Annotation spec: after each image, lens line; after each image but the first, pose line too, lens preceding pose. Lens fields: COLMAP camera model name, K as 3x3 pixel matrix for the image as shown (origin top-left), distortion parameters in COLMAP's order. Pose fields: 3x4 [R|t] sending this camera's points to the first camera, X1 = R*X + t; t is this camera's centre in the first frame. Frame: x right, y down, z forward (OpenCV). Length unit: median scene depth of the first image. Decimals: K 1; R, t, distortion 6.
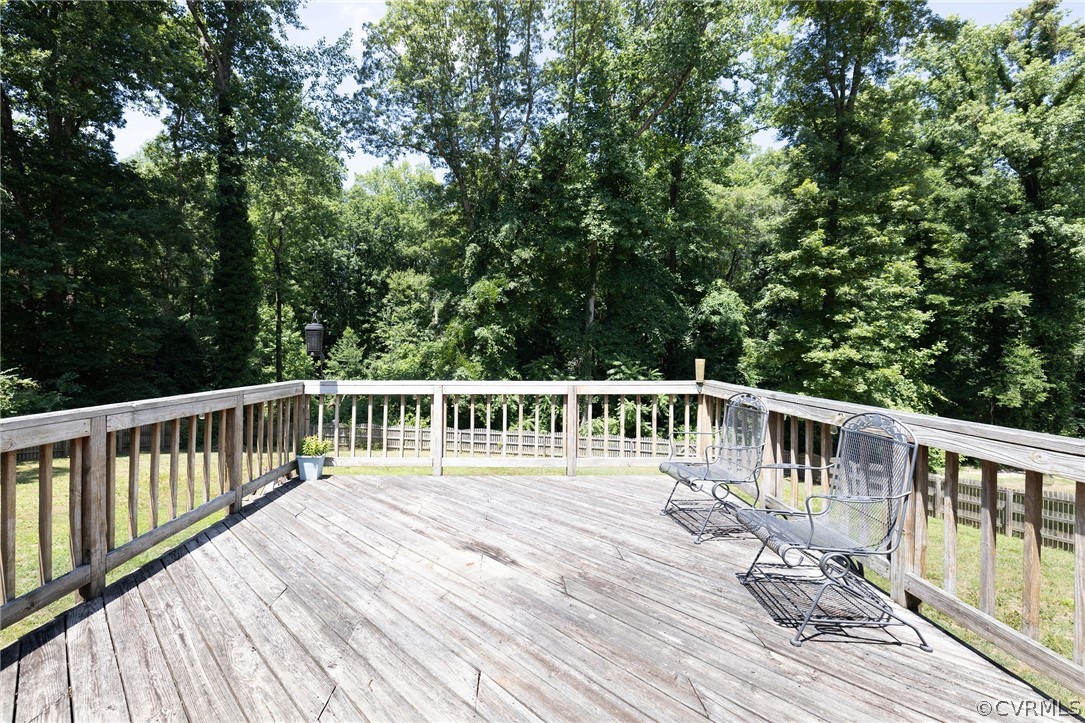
lens RADIAL K [[460.2, 0, 512.6], [0, 460.2, 347.4], [0, 0, 1]] dist [-0.003083, 0.000383]
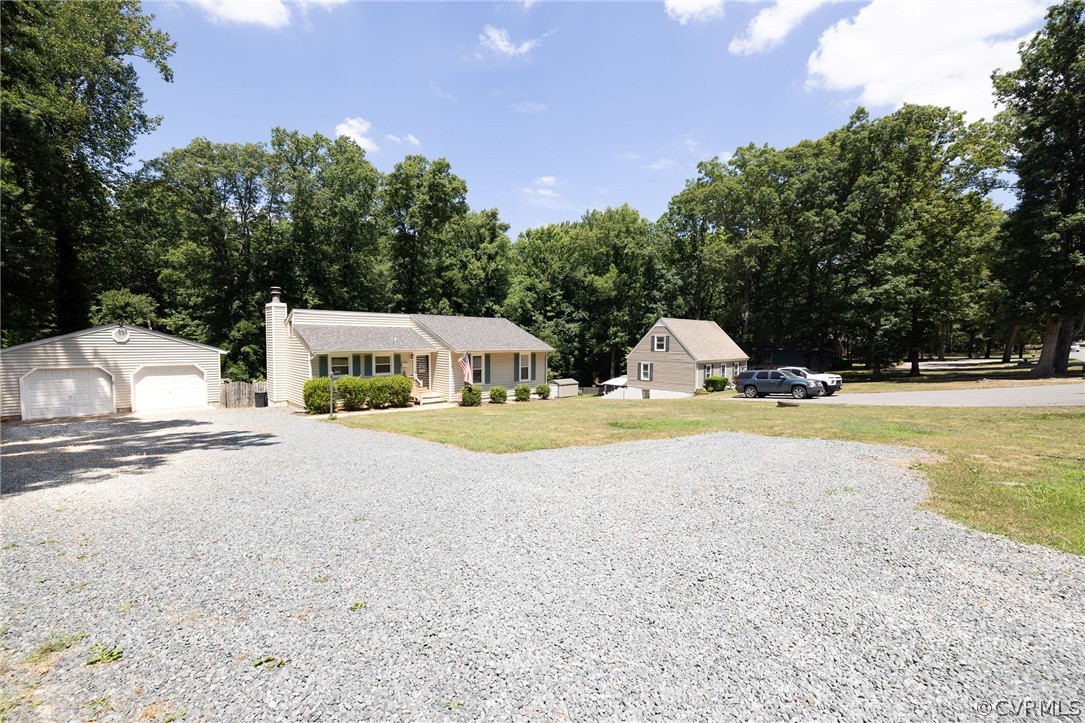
lens RADIAL K [[460.2, 0, 538.9], [0, 460.2, 367.5], [0, 0, 1]] dist [-0.003083, 0.000383]
pose [[0.730310, -0.046015, 0.681564, -0.485957], [-0.002474, 0.997544, 0.069999, -0.094361], [-0.683112, -0.052807, 0.728402, -1.217163]]
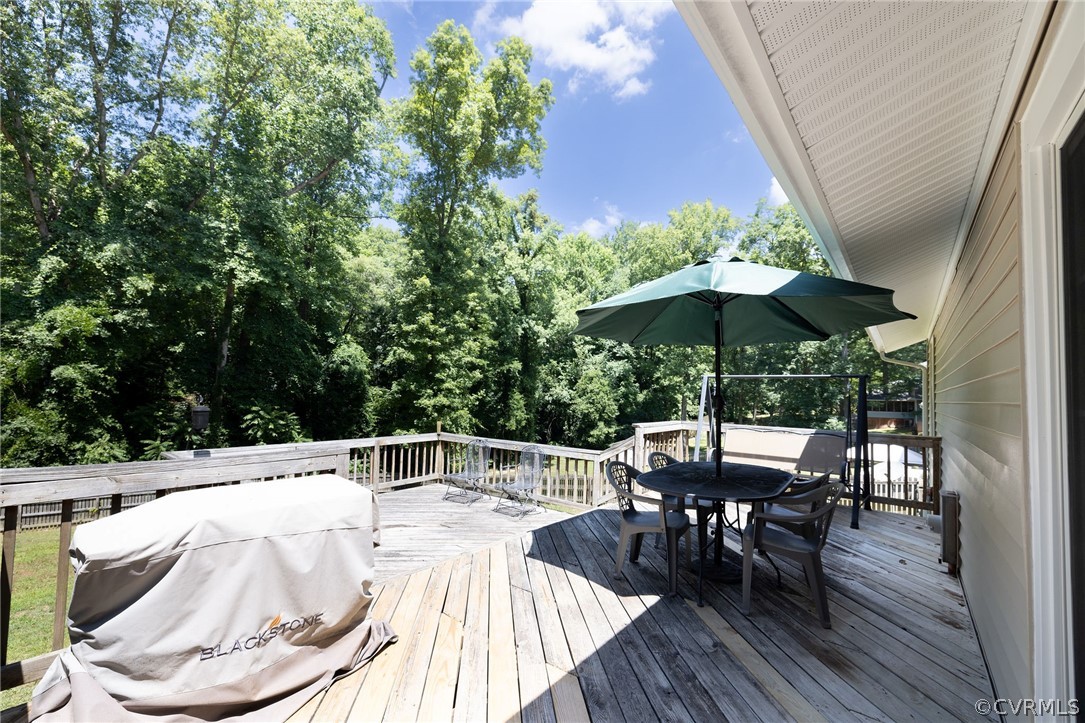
lens RADIAL K [[460.2, 0, 528.8], [0, 460.2, 369.6], [0, 0, 1]] dist [-0.003083, 0.000383]
pose [[0.633367, 0.046113, 0.772477, -0.173667], [-0.023662, 0.998910, -0.040229, -0.025322], [-0.773490, 0.007202, 0.633767, -0.101569]]
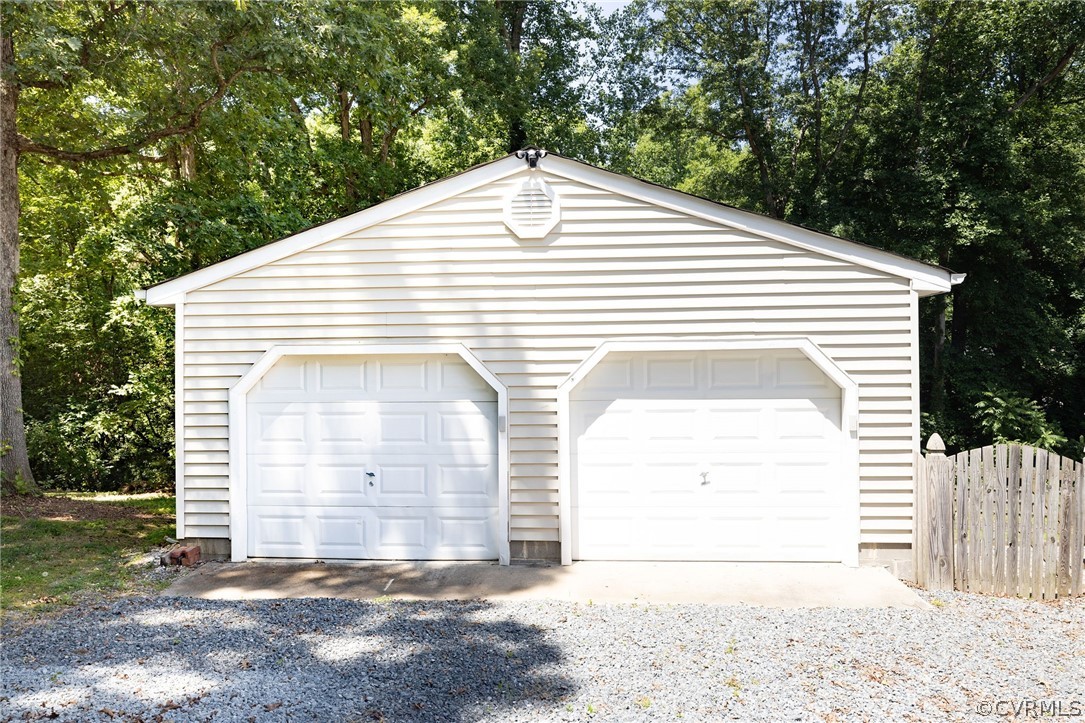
lens RADIAL K [[768.5, 0, 548.9], [0, 768.5, 359.6], [0, 0, 1]] dist [0.001923, 0.002159]
pose [[0.997601, -0.020371, -0.066166, -0.442779], [0.019728, 0.999752, -0.010345, -0.027865], [0.066360, 0.009015, 0.997755, -0.381653]]
